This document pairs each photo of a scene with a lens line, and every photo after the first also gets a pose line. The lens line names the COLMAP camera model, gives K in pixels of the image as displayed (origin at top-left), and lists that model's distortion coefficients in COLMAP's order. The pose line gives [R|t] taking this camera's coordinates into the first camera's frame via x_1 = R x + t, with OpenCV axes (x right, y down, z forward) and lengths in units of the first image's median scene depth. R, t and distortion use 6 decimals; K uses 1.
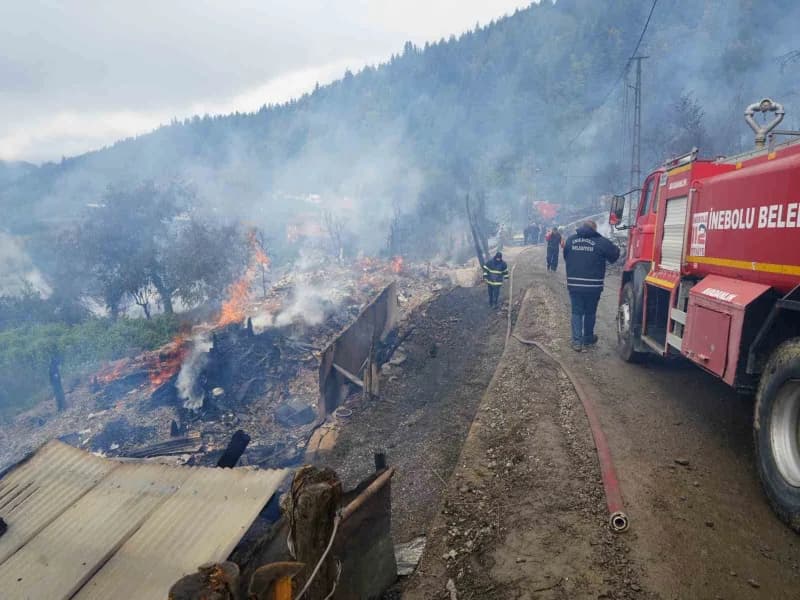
lens RADIAL K [[617.8, 0, 402.7], [0, 617.8, 299.9], [0, 0, 1]] dist [-0.003854, 0.008714]
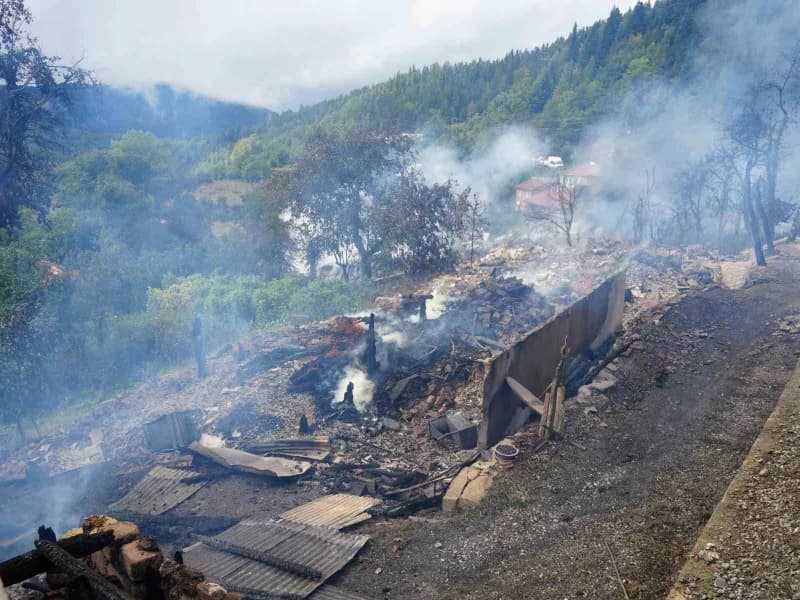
lens RADIAL K [[701.6, 0, 400.0], [0, 701.6, 300.0], [0, 0, 1]] dist [0.015022, 0.011009]
pose [[0.935606, 0.120031, -0.332016, 0.031241], [-0.109243, 0.992704, 0.051043, -0.013463], [0.335720, -0.011486, 0.941892, 0.181930]]
